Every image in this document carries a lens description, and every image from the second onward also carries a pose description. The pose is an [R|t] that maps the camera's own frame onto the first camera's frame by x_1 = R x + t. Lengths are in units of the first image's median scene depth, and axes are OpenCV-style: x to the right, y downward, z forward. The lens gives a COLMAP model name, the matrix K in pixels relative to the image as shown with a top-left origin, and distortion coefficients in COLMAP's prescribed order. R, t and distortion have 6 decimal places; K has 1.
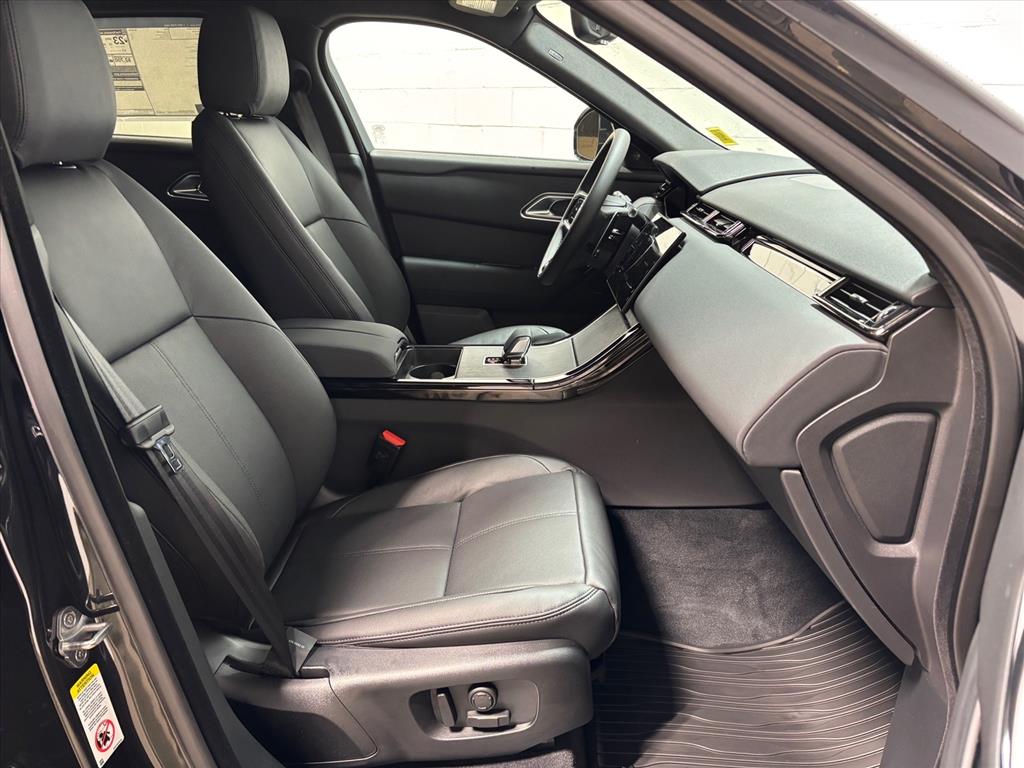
lens RADIAL K [[790.5, 0, 517.3], [0, 790.5, 379.2], [0, 0, 1]] dist [0.056948, -0.061467]
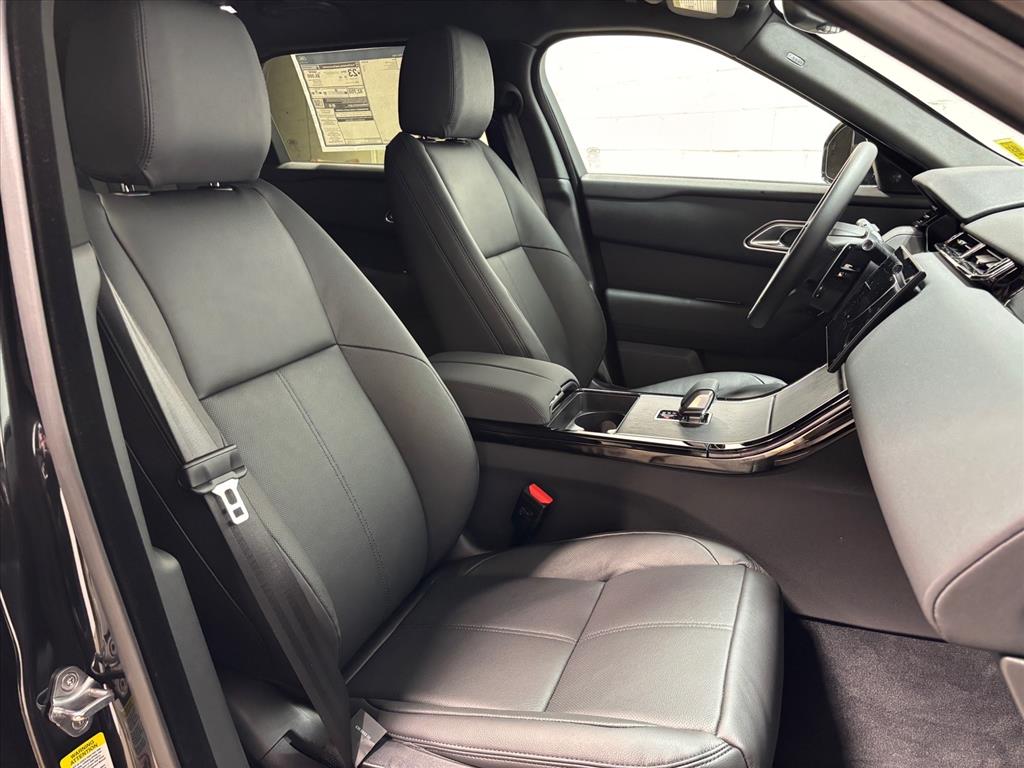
lens RADIAL K [[780.9, 0, 515.7], [0, 780.9, 382.9], [0, 0, 1]] dist [0.053264, -0.060378]
pose [[0.941522, 0.076595, -0.328130, 0.085214], [-0.086262, 0.996160, -0.014985, -0.030511], [0.325722, 0.042414, 0.944514, 0.150154]]
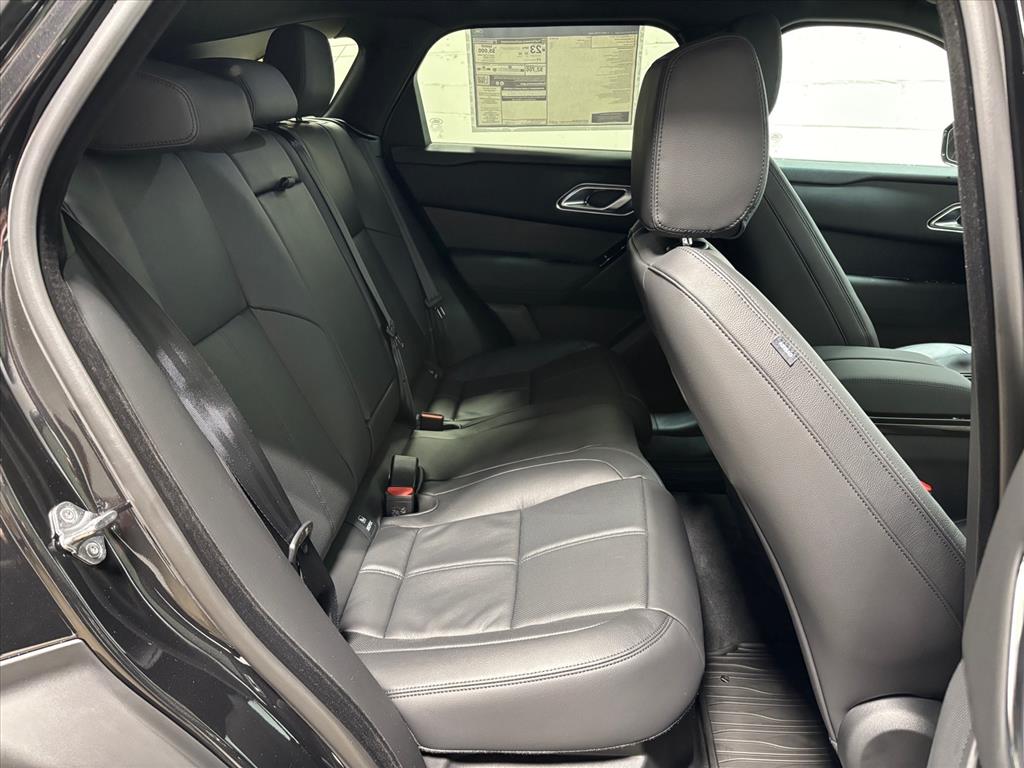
lens RADIAL K [[790.5, 0, 517.3], [0, 790.5, 379.2], [0, 0, 1]] dist [0.056948, -0.061467]
pose [[0.999109, 0.011986, -0.040468, -0.595437], [-0.011532, 0.999868, 0.011418, -0.041444], [0.040599, -0.010941, 0.999116, 0.035007]]
